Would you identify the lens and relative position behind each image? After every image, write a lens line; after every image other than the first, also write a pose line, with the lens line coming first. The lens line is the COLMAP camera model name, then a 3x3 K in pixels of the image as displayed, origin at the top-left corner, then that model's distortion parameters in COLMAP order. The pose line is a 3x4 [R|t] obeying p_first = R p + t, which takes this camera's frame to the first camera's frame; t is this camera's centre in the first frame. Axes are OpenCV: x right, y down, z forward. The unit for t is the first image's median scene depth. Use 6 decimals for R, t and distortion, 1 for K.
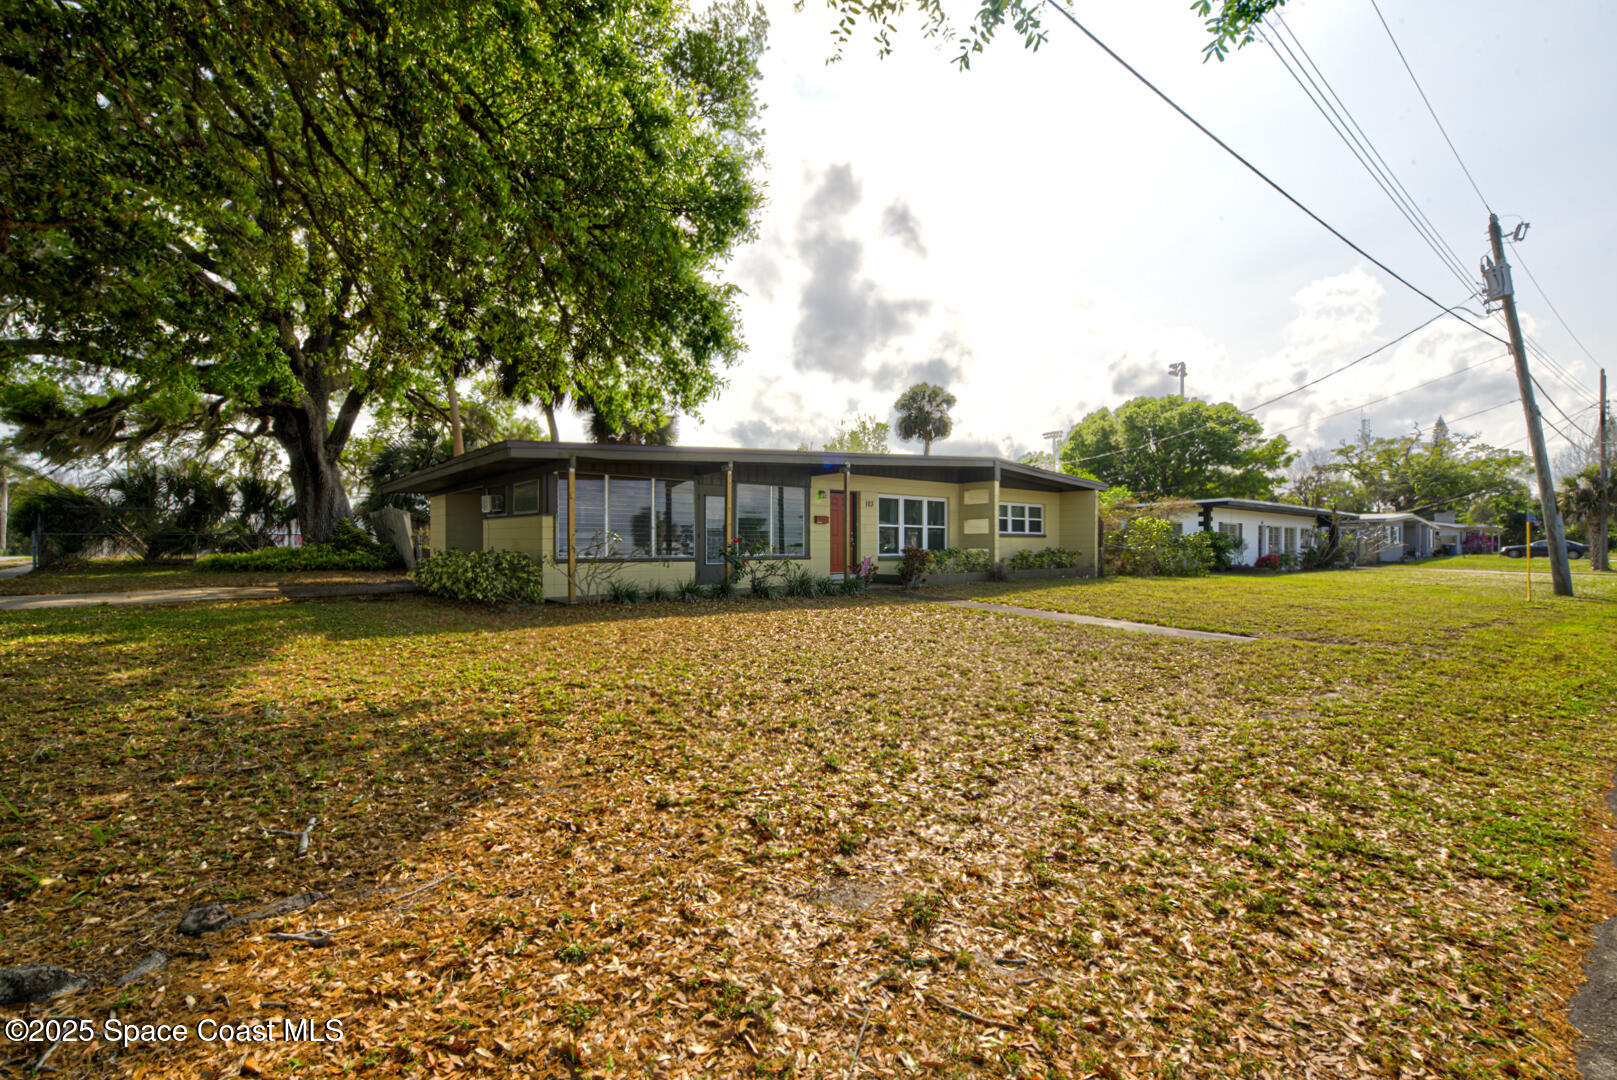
lens RADIAL K [[711.0, 0, 813.7], [0, 711.0, 546.4], [0, 0, 1]] dist [0.003428, 0.000530]
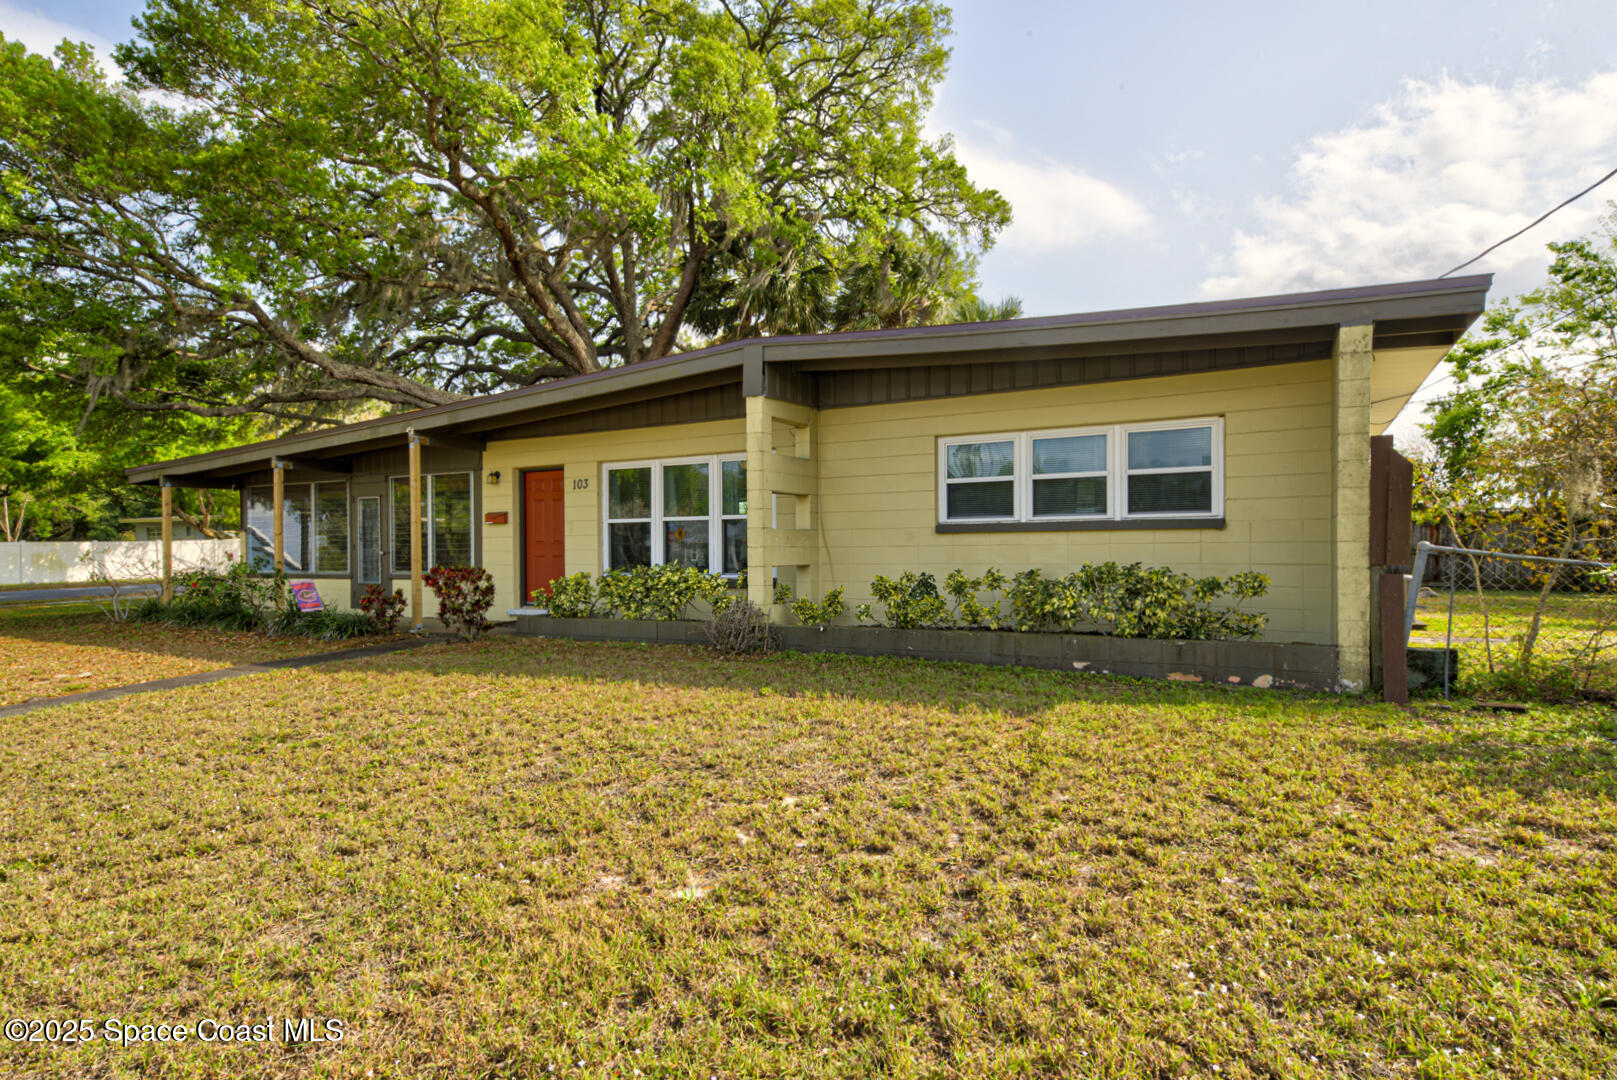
lens RADIAL K [[873.0, 0, 803.8], [0, 873.0, 544.9], [0, 0, 1]] dist [0.046231, 0.002261]
pose [[0.345693, -0.000558, -0.938347, 0.714891], [0.013435, 0.999900, 0.004355, -0.011555], [0.938251, -0.014112, 0.345666, 0.845494]]
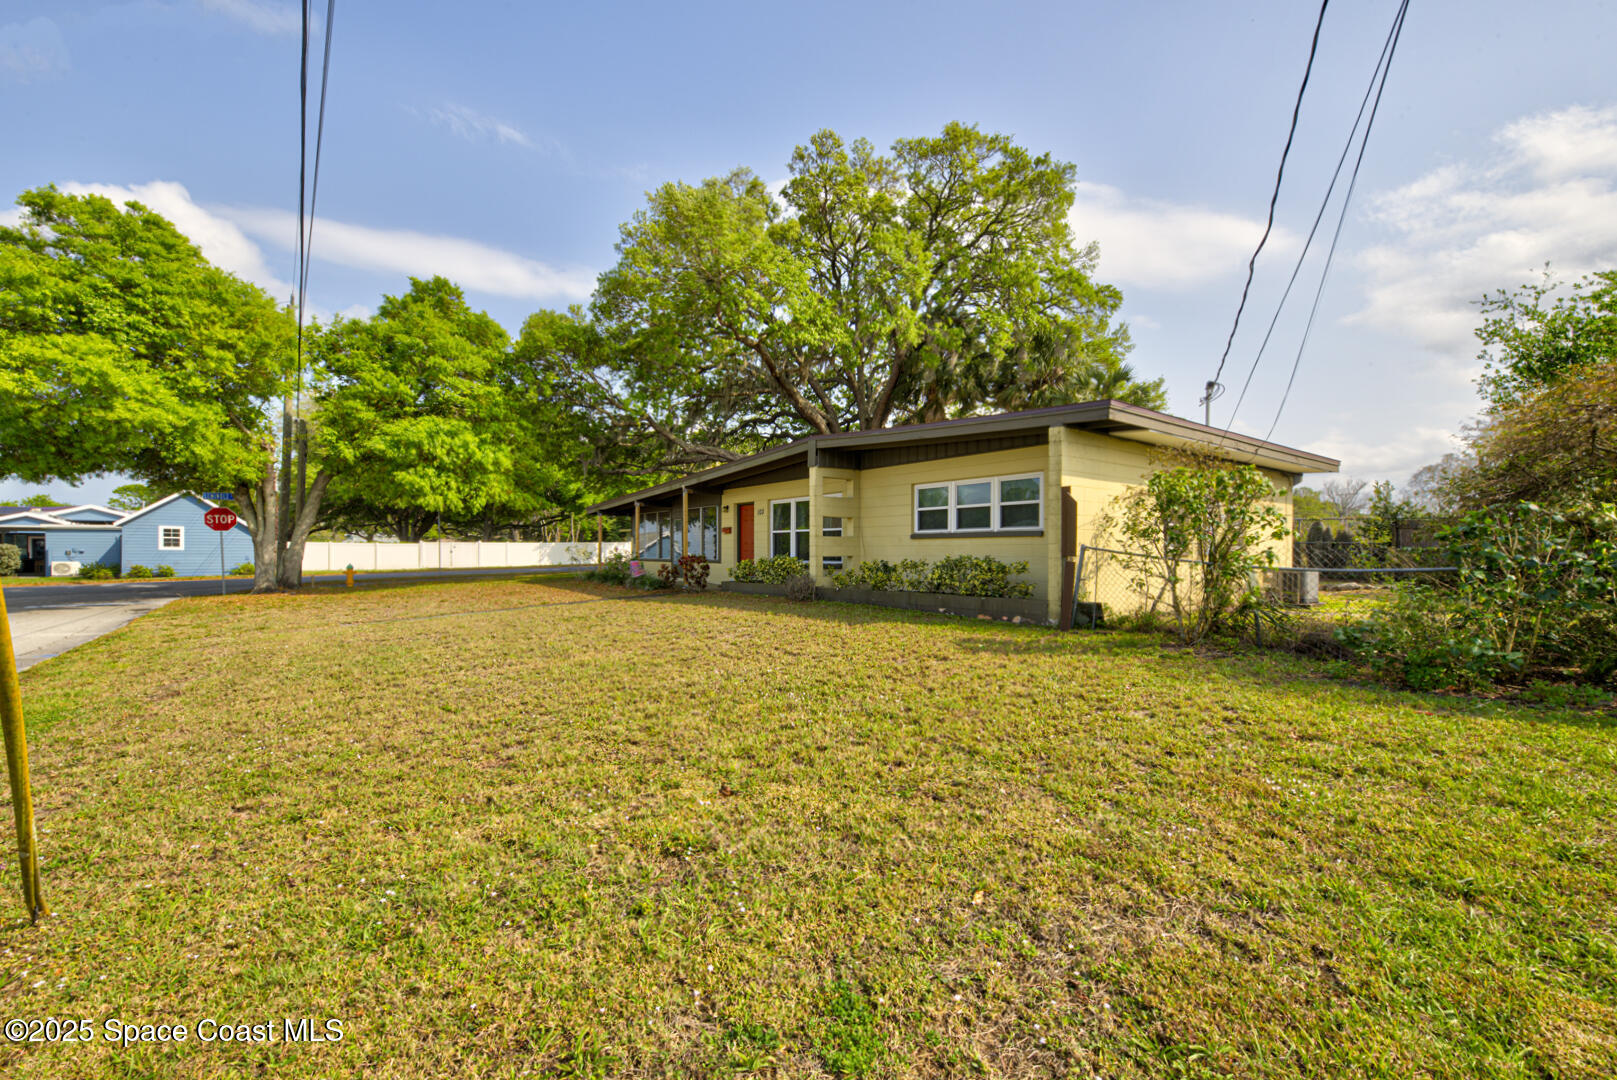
lens RADIAL K [[659.1, 0, 794.4], [0, 659.1, 542.9], [0, 0, 1]] dist [0.000766, 0.000024]
pose [[-0.057865, -0.003983, -0.998317, 0.946610], [0.009392, 0.999946, -0.004534, -0.008905], [0.998280, -0.009638, -0.057824, 1.008436]]
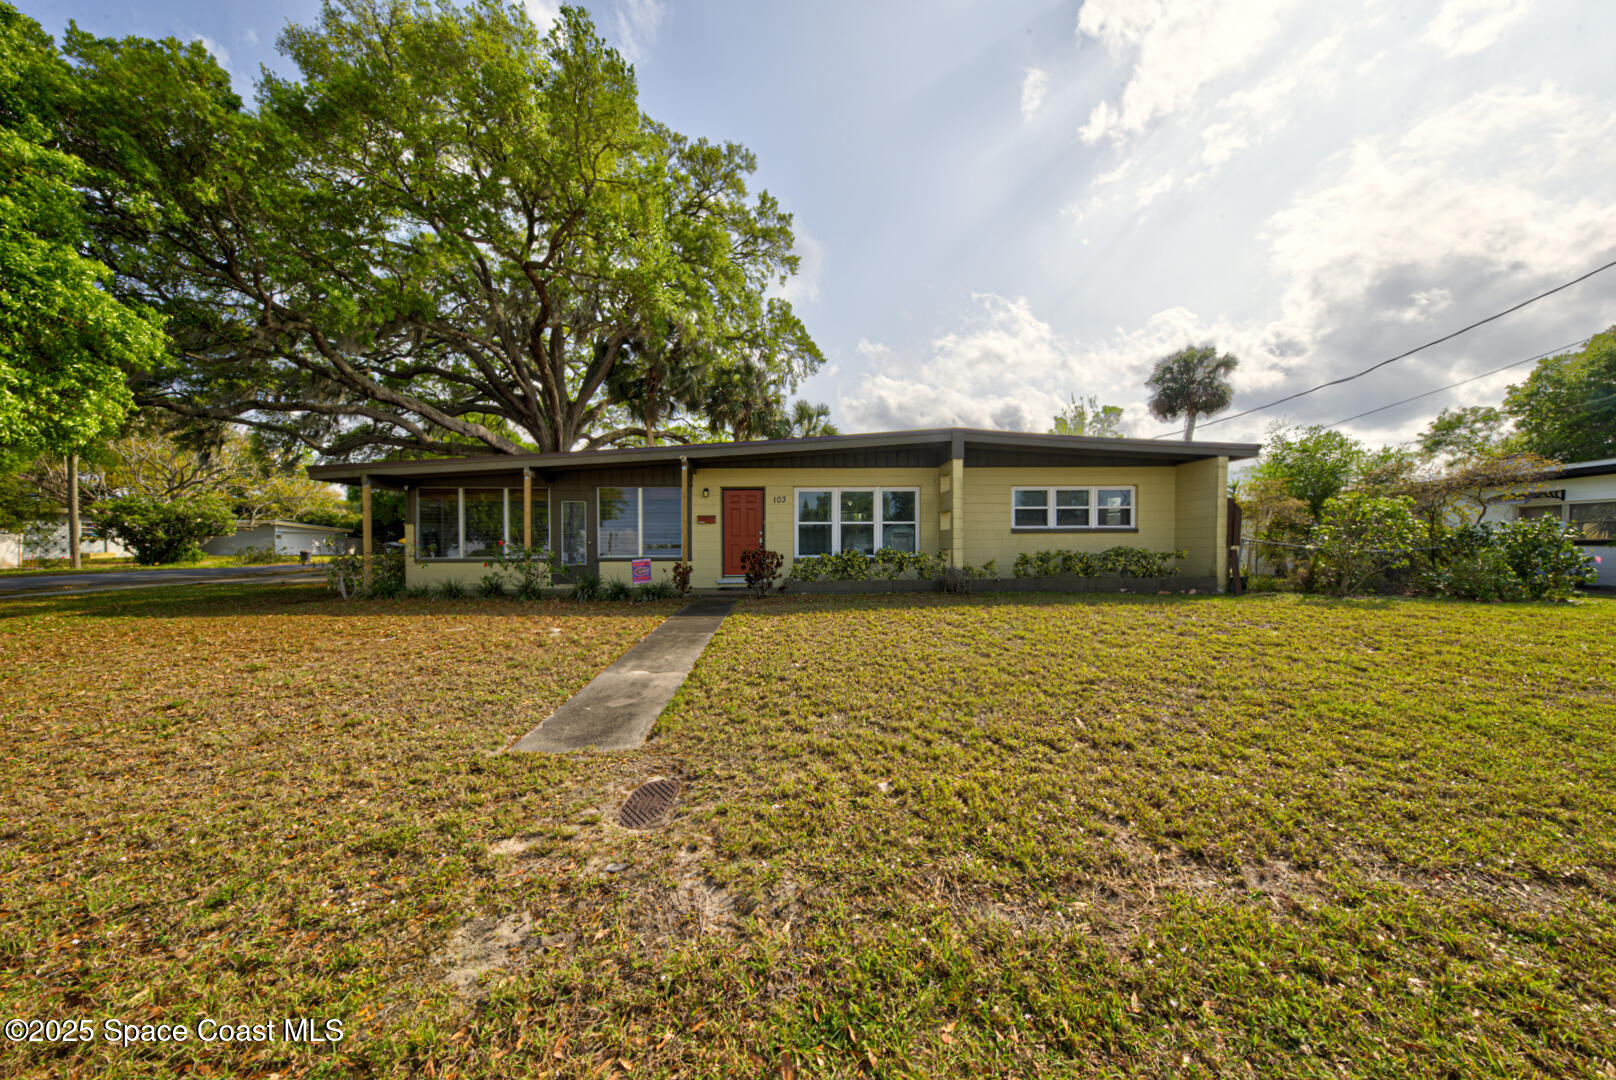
lens RADIAL K [[557.4, 0, 805.5], [0, 557.4, 543.8], [0, 0, 1]] dist [0.016650, -0.000097]
pose [[0.780239, -0.003021, -0.625474, 0.491504], [0.005659, 0.999982, 0.002229, -0.005441], [0.625455, -0.005279, 0.780242, 0.435556]]
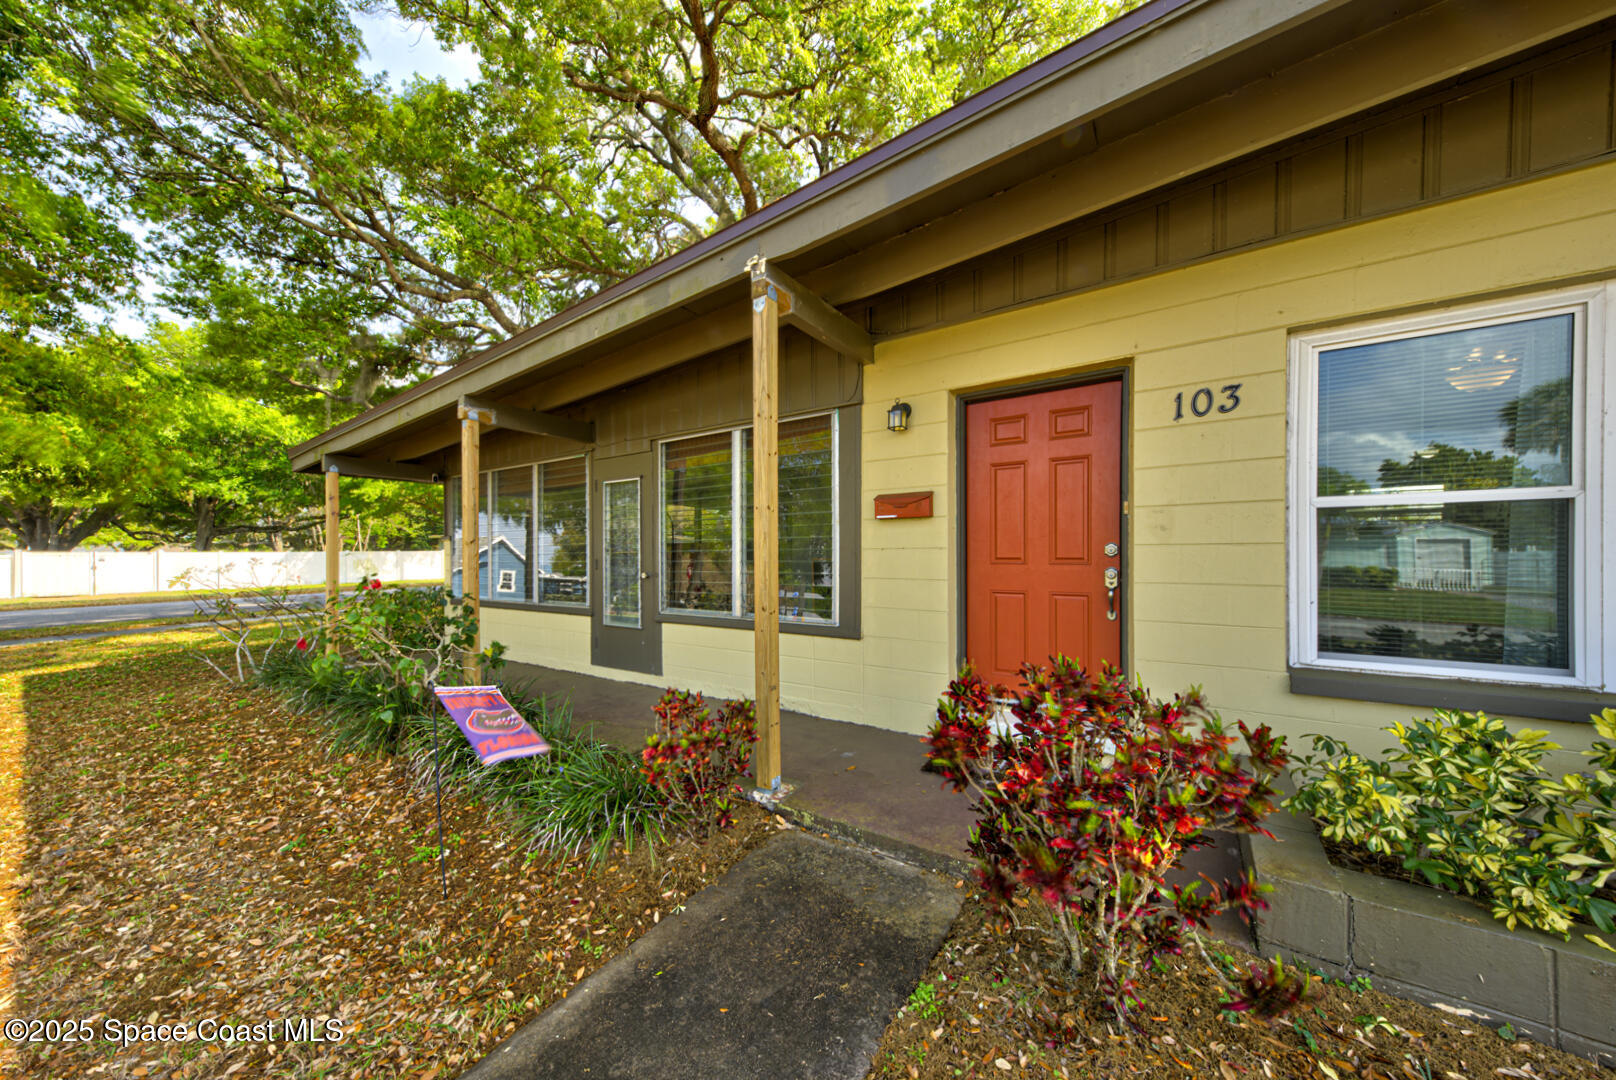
lens RADIAL K [[557.4, 0, 798.8], [0, 557.4, 554.9], [0, 0, 1]] dist [0.016650, -0.000097]
pose [[0.256886, 0.001182, -0.966441, 0.185292], [0.008888, 0.999954, 0.003585, -0.016518], [0.966401, -0.009511, 0.256864, 0.773546]]
